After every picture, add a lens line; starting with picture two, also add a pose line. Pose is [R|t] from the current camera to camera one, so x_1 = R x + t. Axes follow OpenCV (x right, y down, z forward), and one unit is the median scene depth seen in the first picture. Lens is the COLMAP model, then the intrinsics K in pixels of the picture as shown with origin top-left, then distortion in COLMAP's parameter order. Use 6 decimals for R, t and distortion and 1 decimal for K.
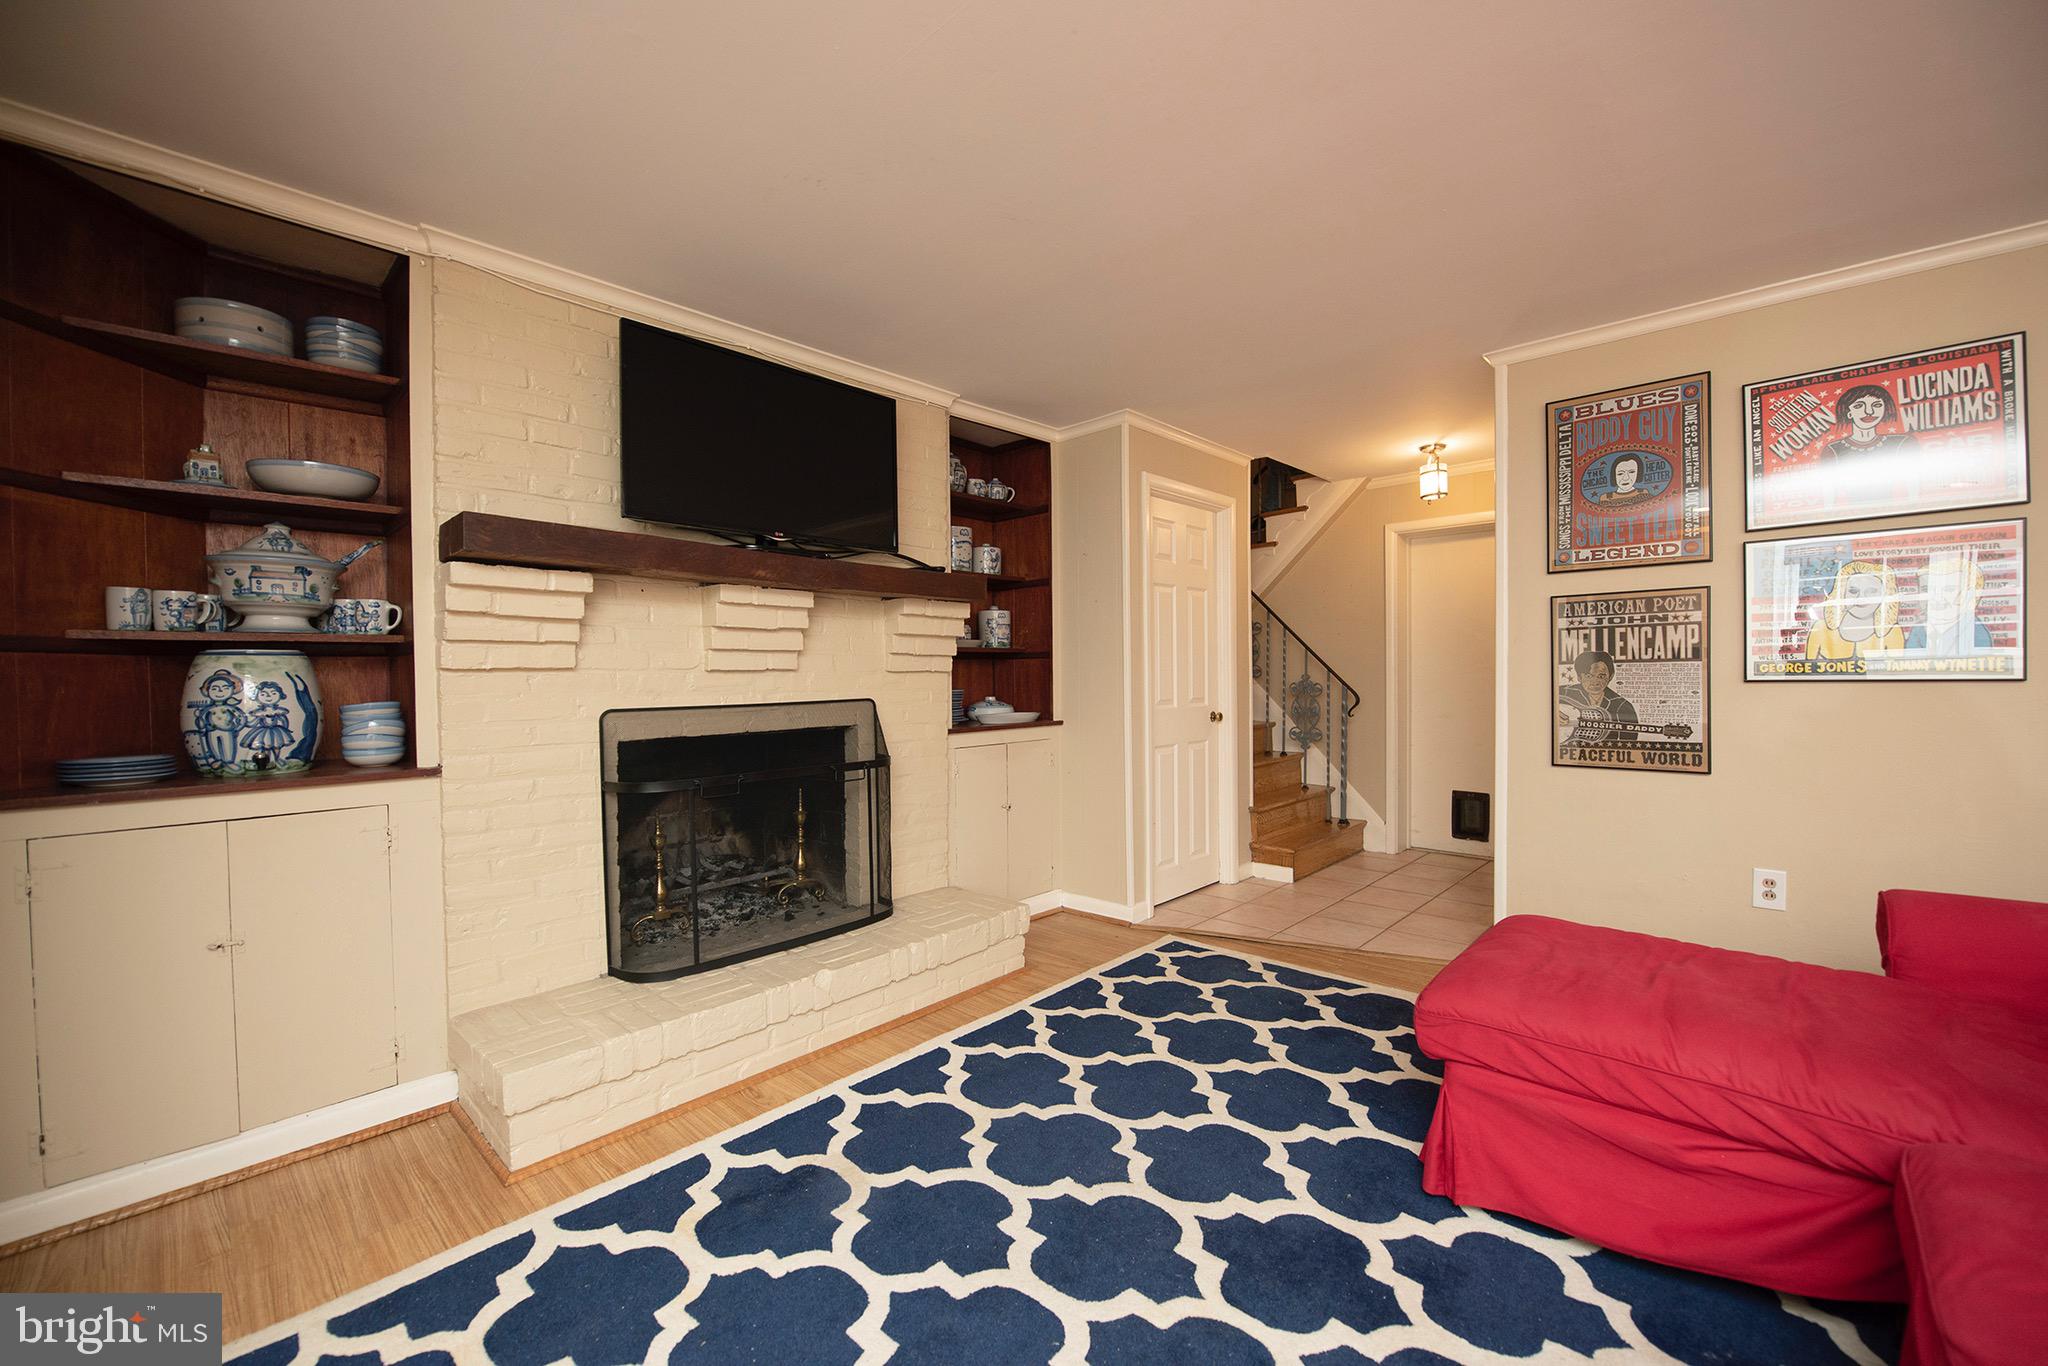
lens RADIAL K [[820.0, 0, 1024.0], [0, 820.0, 683.0], [0, 0, 1]] dist [-0.000553, -0.000033]
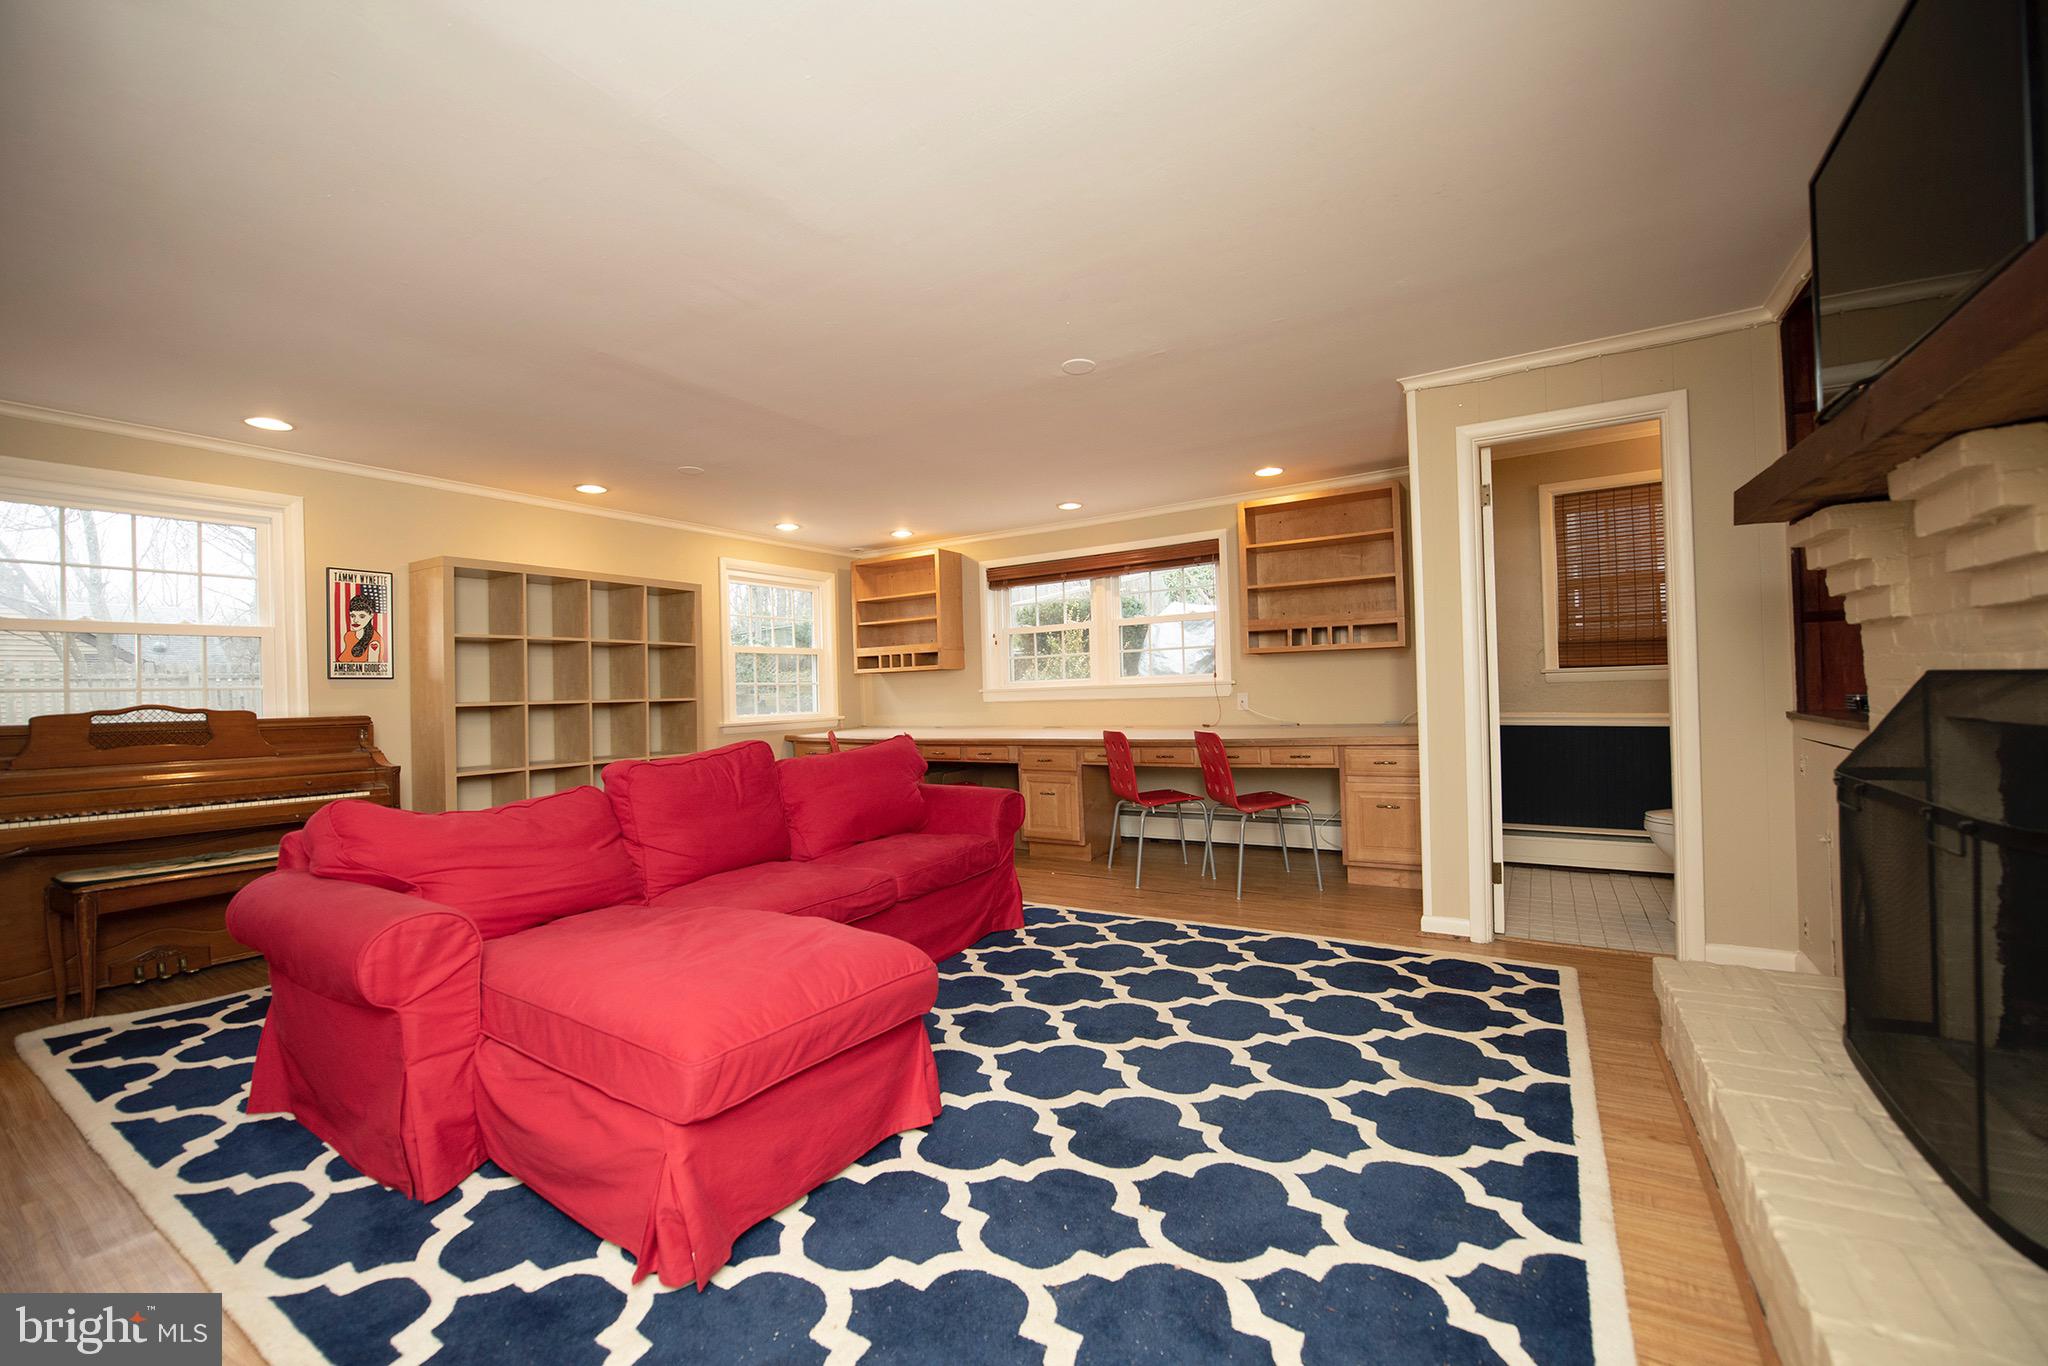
lens RADIAL K [[820.0, 0, 1024.0], [0, 820.0, 683.0], [0, 0, 1]] dist [-0.000553, -0.000033]
pose [[-0.981885, 0.029864, -0.187110, 0.507872], [0.029605, 0.999553, 0.004178, 0.017402], [0.187151, -0.001437, -0.982330, 1.911639]]
